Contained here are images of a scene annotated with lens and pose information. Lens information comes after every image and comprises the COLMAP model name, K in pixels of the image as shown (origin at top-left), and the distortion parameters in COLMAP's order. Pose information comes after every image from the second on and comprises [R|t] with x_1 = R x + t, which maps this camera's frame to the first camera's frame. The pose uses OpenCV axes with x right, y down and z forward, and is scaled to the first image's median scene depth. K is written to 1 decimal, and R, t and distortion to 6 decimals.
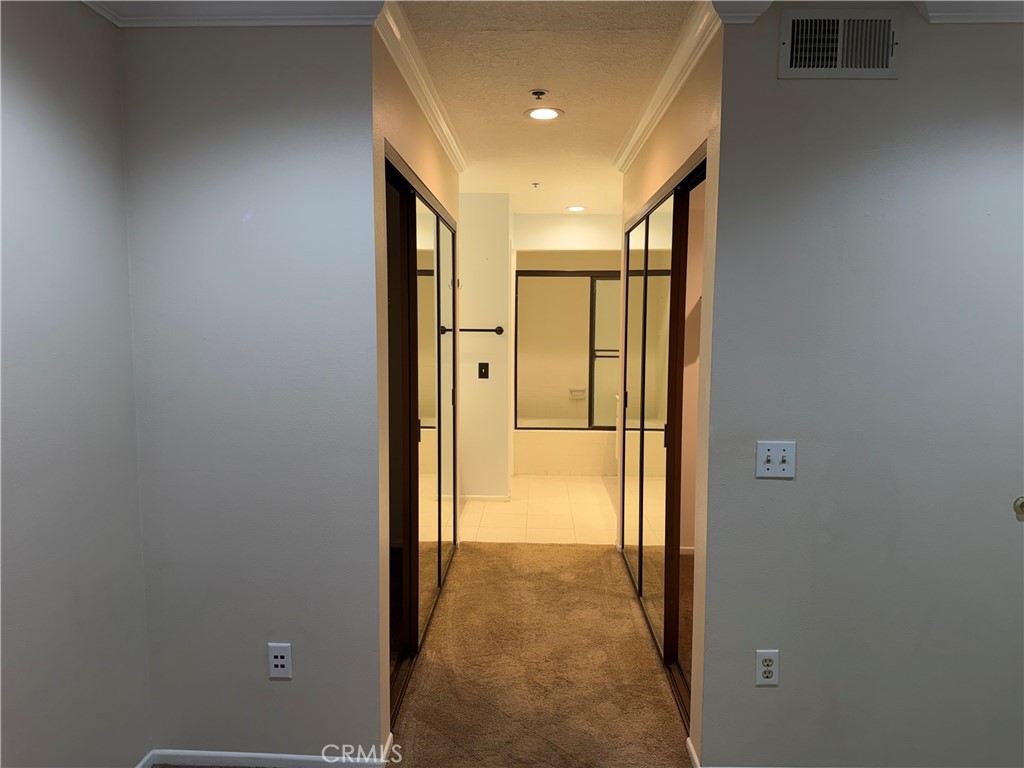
lens RADIAL K [[721.7, 0, 512.0], [0, 721.7, 384.0], [0, 0, 1]] dist [0.108383, -0.146861]
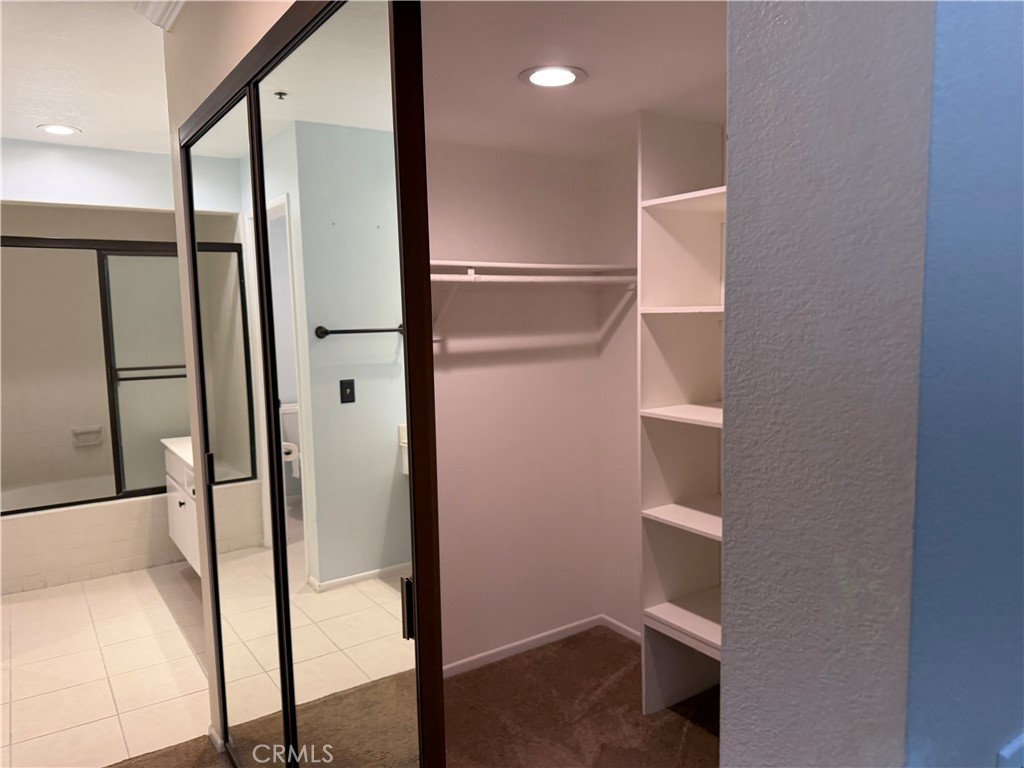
lens RADIAL K [[721.7, 0, 512.0], [0, 721.7, 384.0], [0, 0, 1]] dist [0.108383, -0.146861]
pose [[0.805593, -0.083711, 0.586526, 0.017704], [0.082588, 0.996169, 0.028742, -0.025134], [-0.586685, 0.025286, 0.809420, 0.299518]]
